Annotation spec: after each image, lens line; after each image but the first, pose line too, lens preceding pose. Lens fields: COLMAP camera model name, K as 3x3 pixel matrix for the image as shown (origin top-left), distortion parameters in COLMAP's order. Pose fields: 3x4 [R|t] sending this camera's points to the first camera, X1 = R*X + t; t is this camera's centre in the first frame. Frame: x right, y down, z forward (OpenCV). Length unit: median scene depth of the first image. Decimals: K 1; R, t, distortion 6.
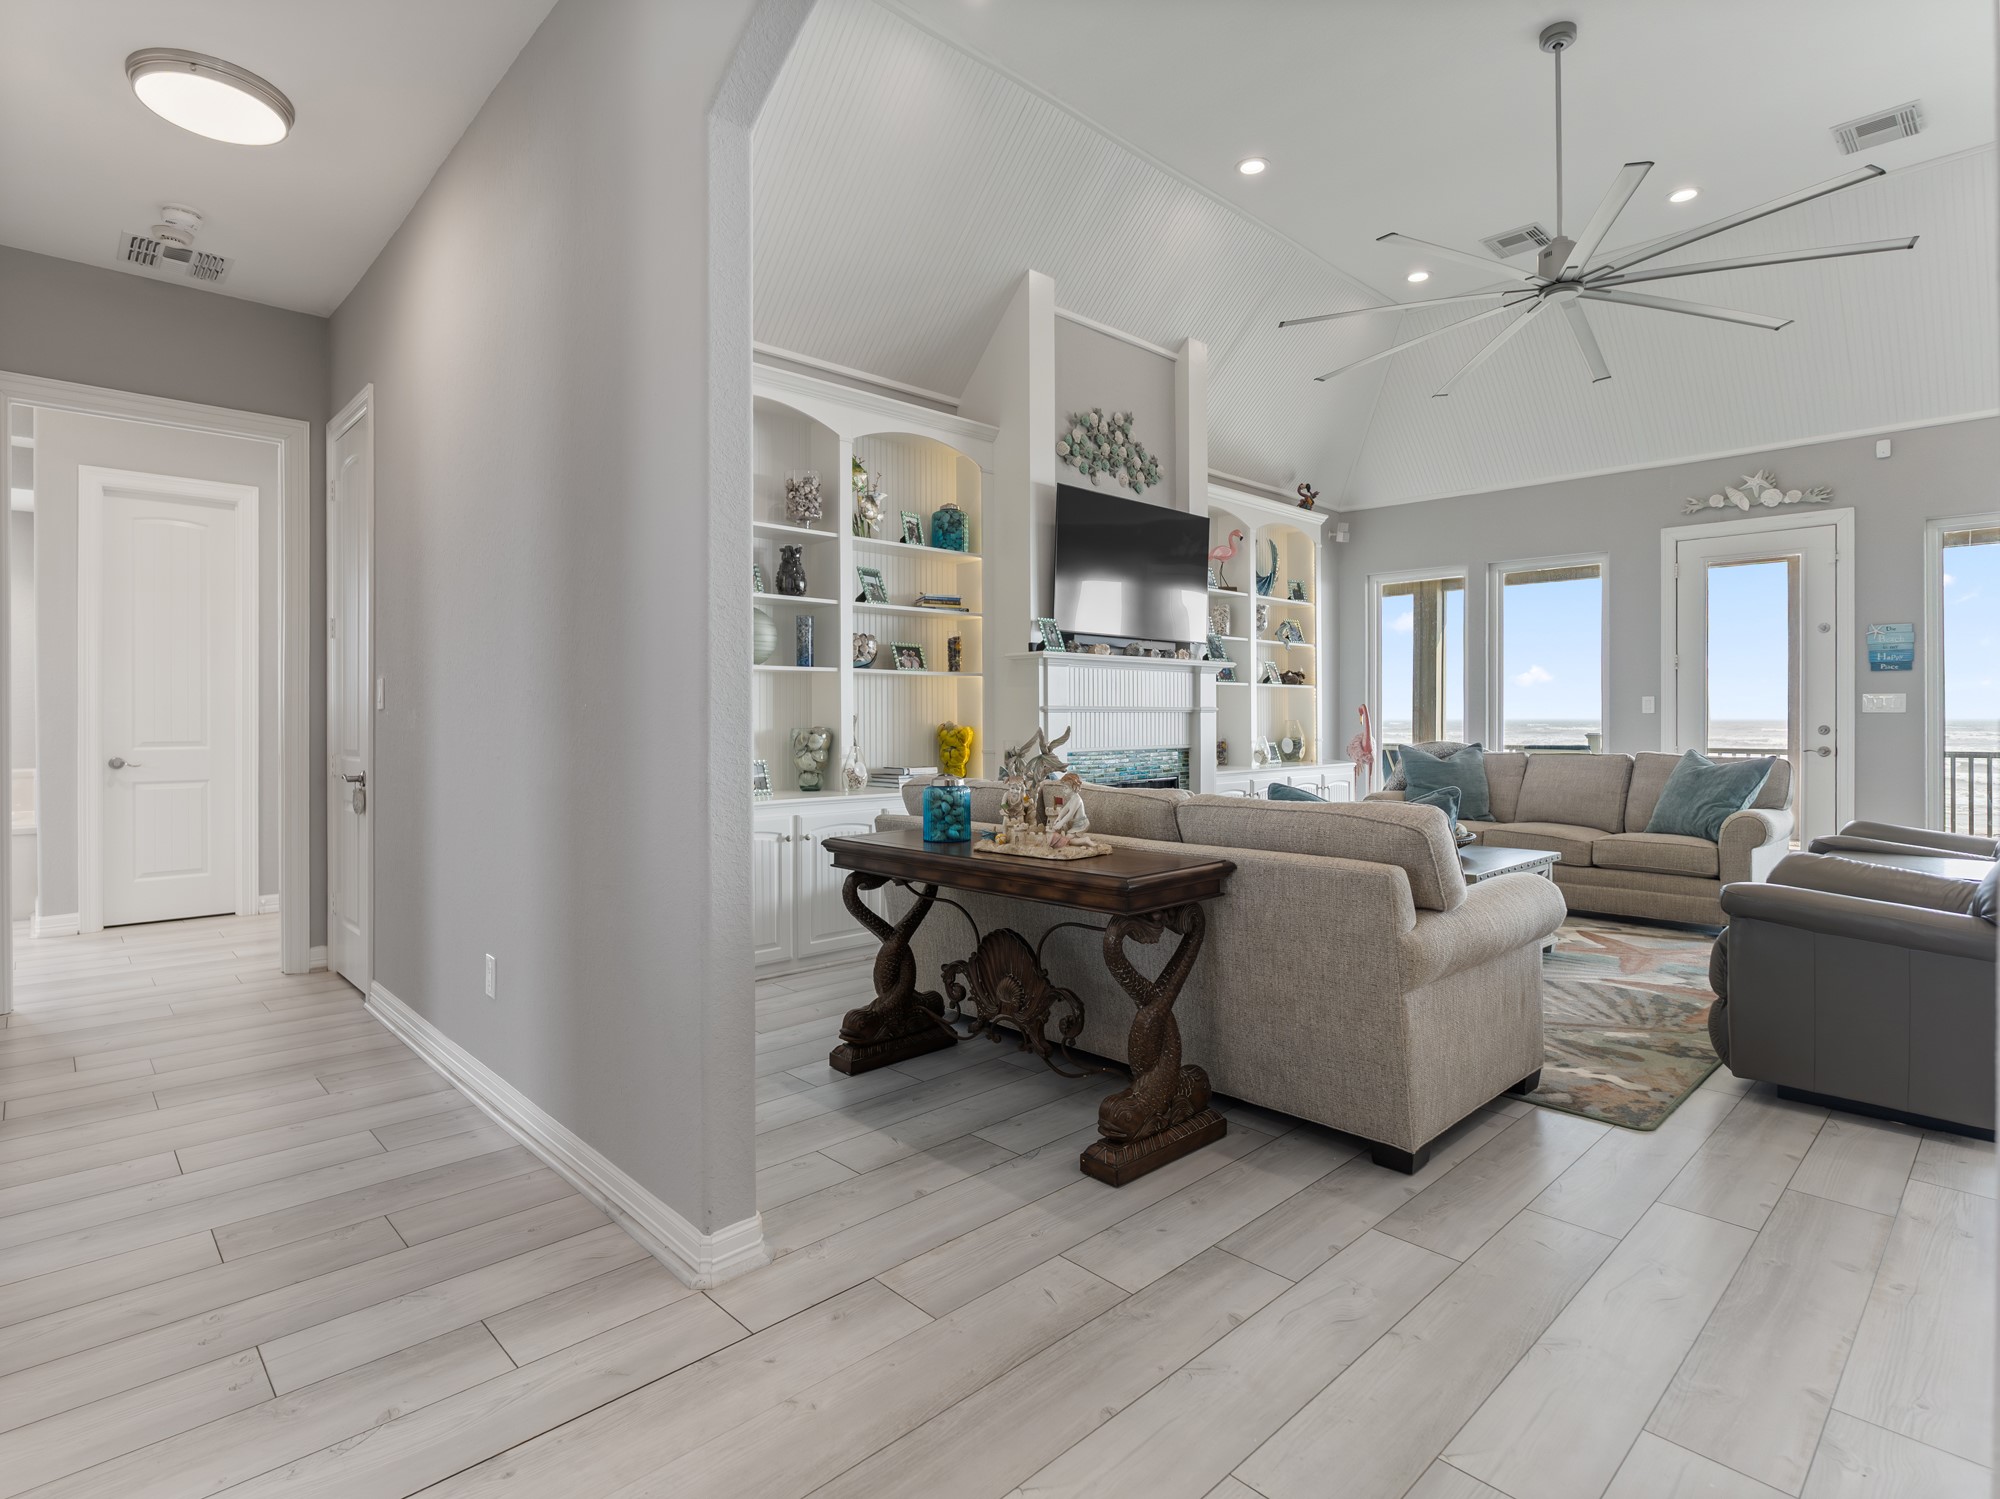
lens RADIAL K [[1035.8, 0, 1016.2], [0, 1035.8, 715.4], [0, 0, 1]] dist [-0.005652, 0.001449]
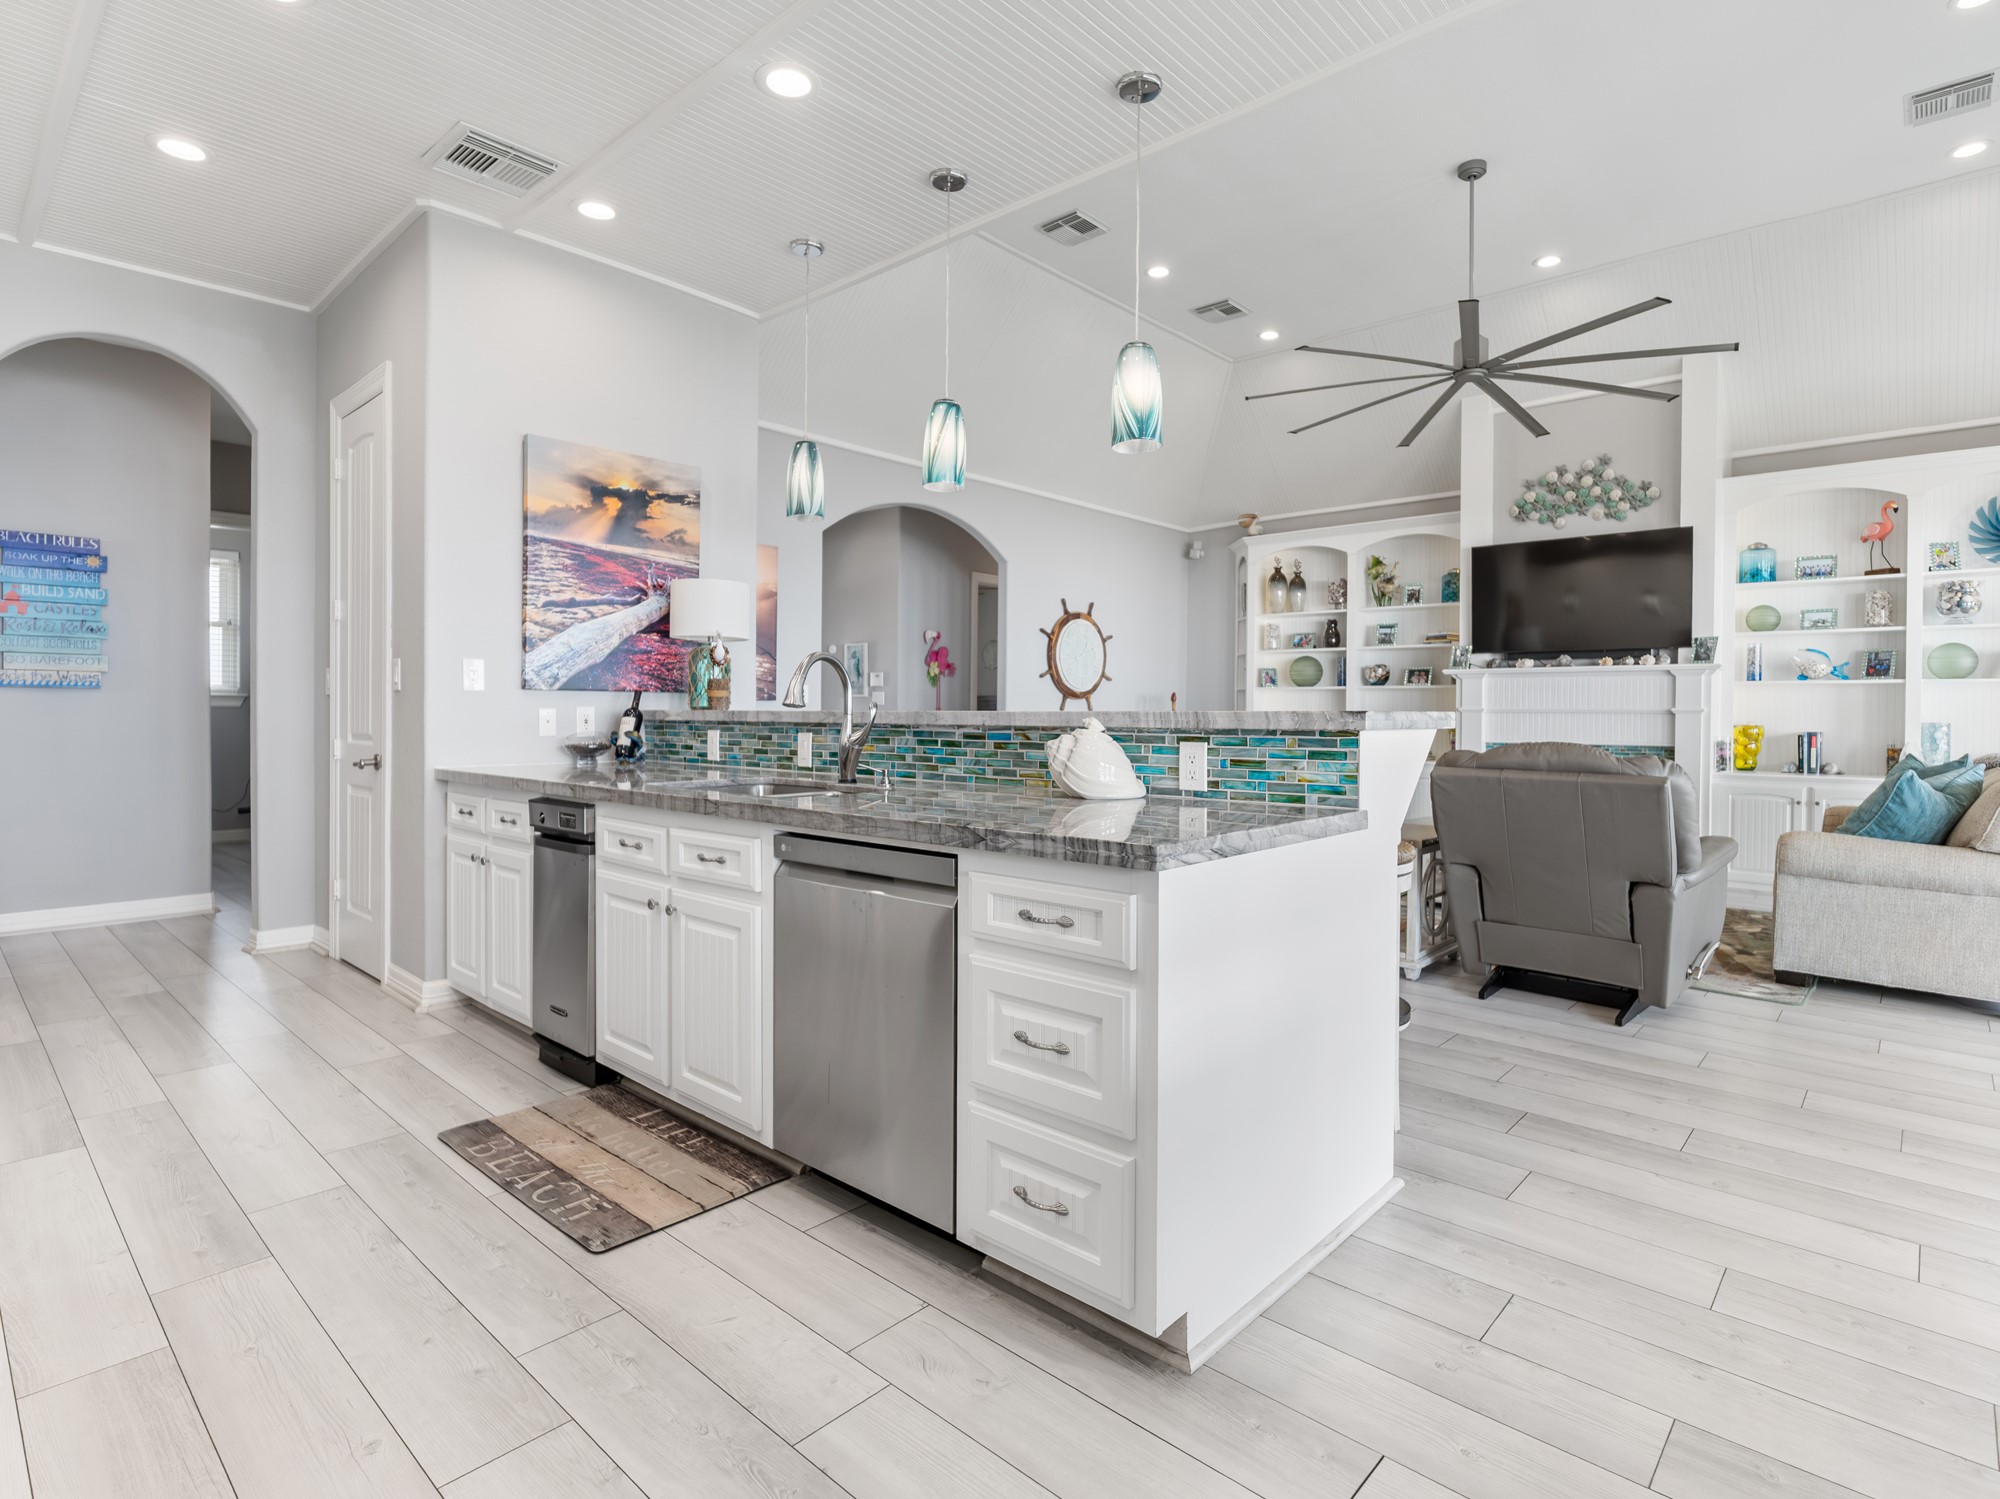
lens RADIAL K [[1021.9, 0, 1007.8], [0, 1021.9, 722.9], [0, 0, 1]] dist [-0.009940, -0.000104]
pose [[0.060170, 0.009326, -0.998145, 1.276624], [-0.009612, 0.999915, 0.008763, 0.004798], [0.998142, 0.009067, 0.060255, 0.280395]]
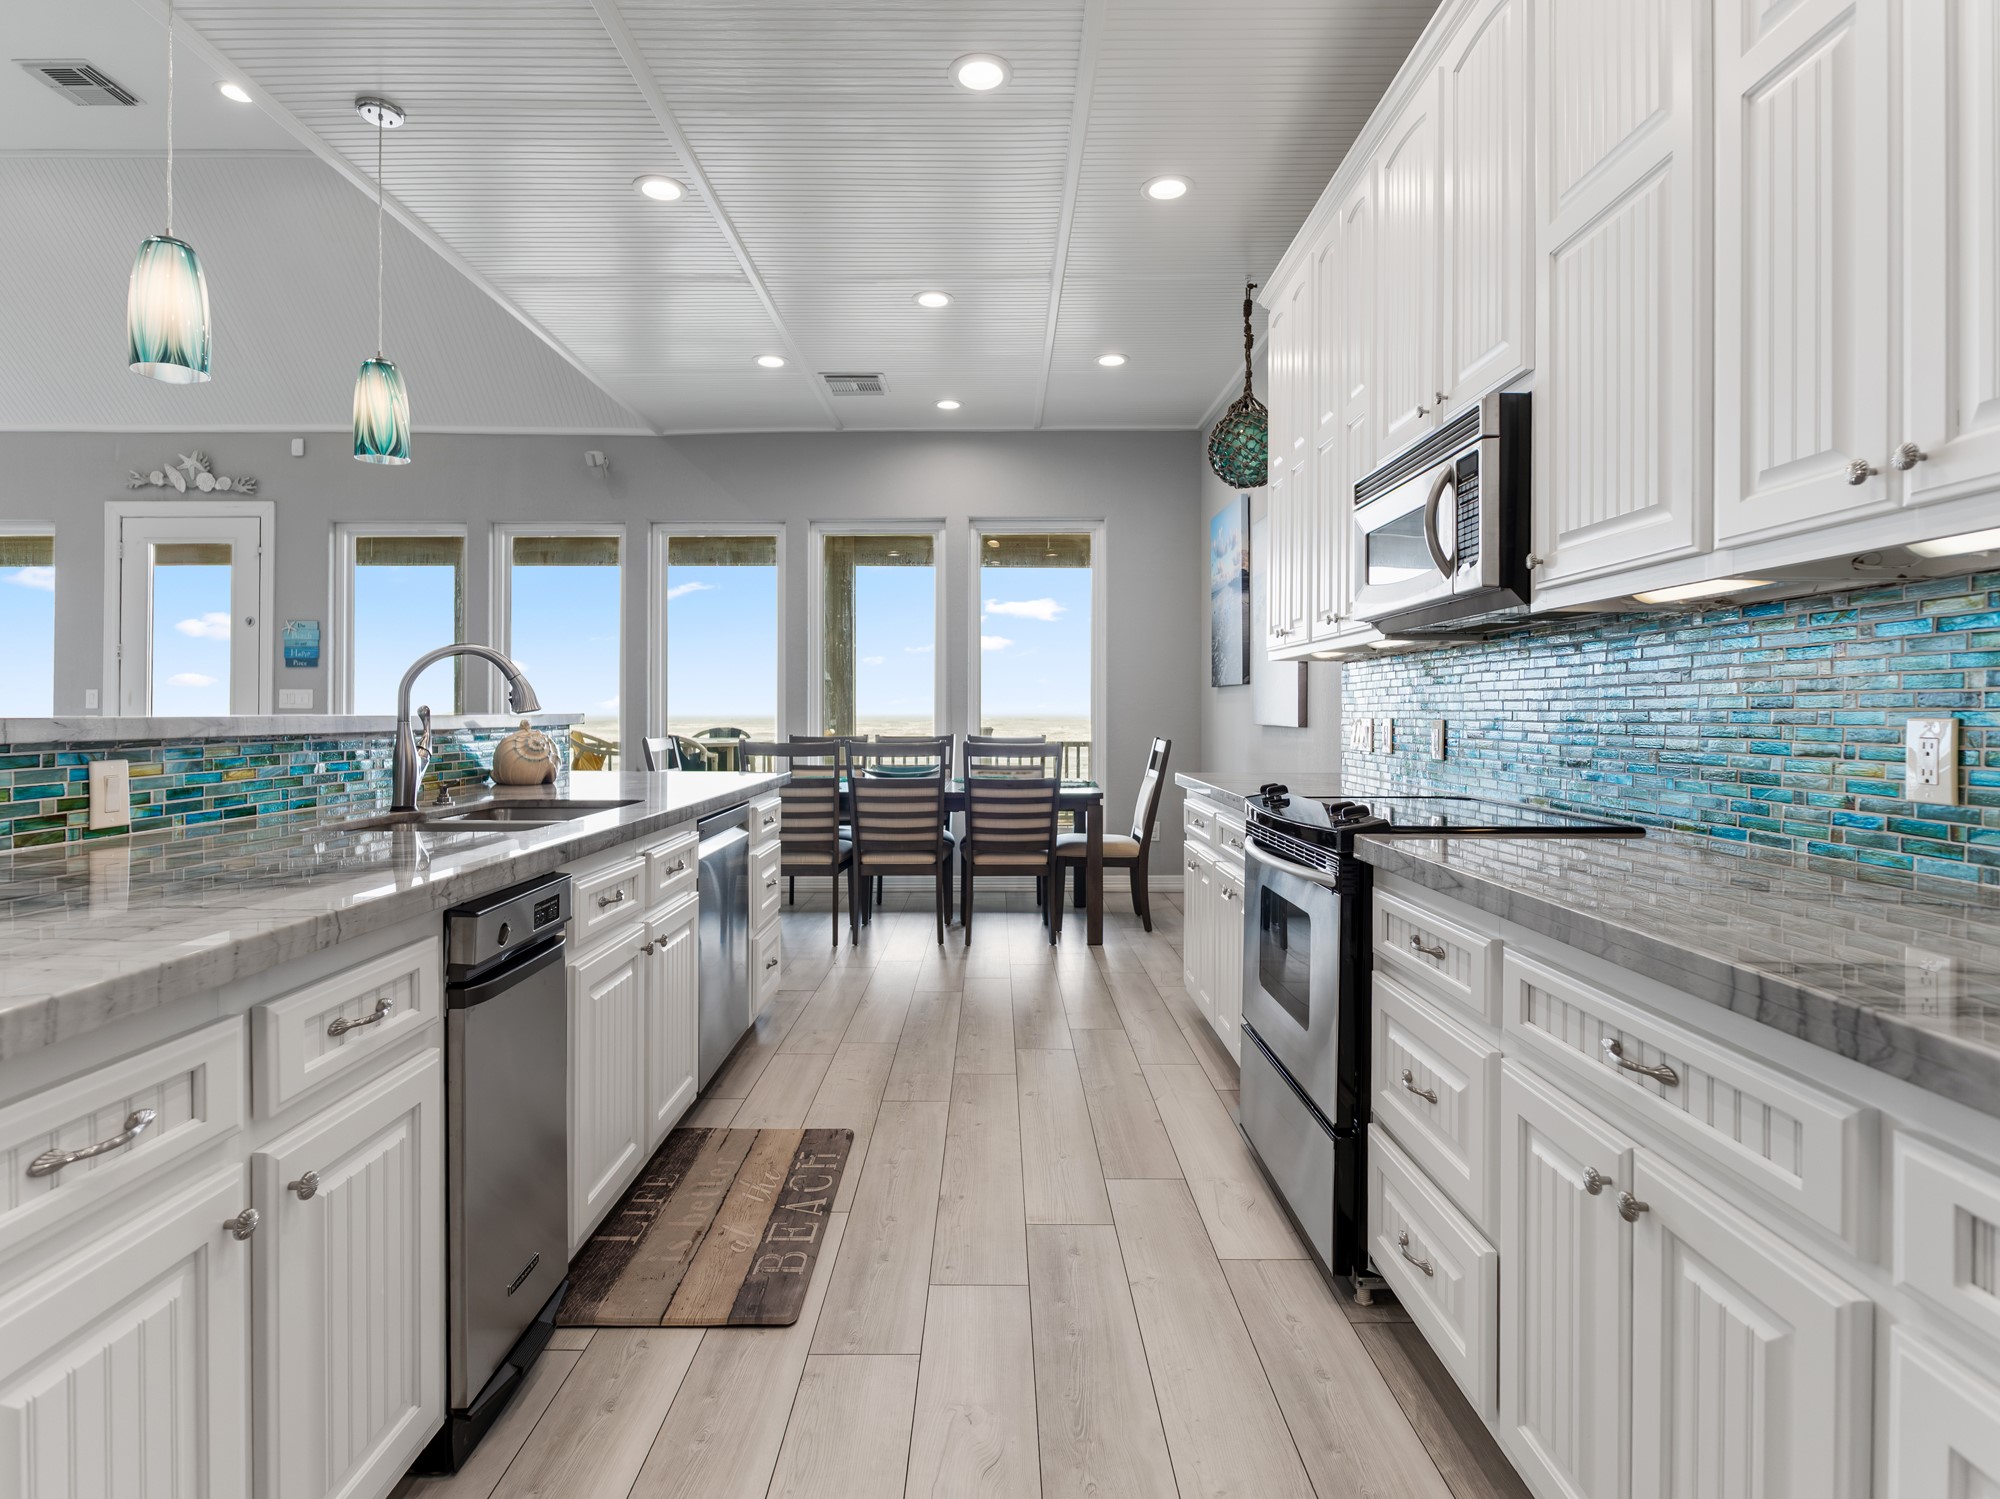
lens RADIAL K [[1021.9, 0, 1007.8], [0, 1021.9, 722.9], [0, 0, 1]] dist [-0.009940, -0.000104]
pose [[0.687338, -0.004616, 0.726323, 0.636614], [-0.001368, 0.999970, 0.007649, 0.003133], [-0.726336, -0.006251, 0.687311, -0.203768]]
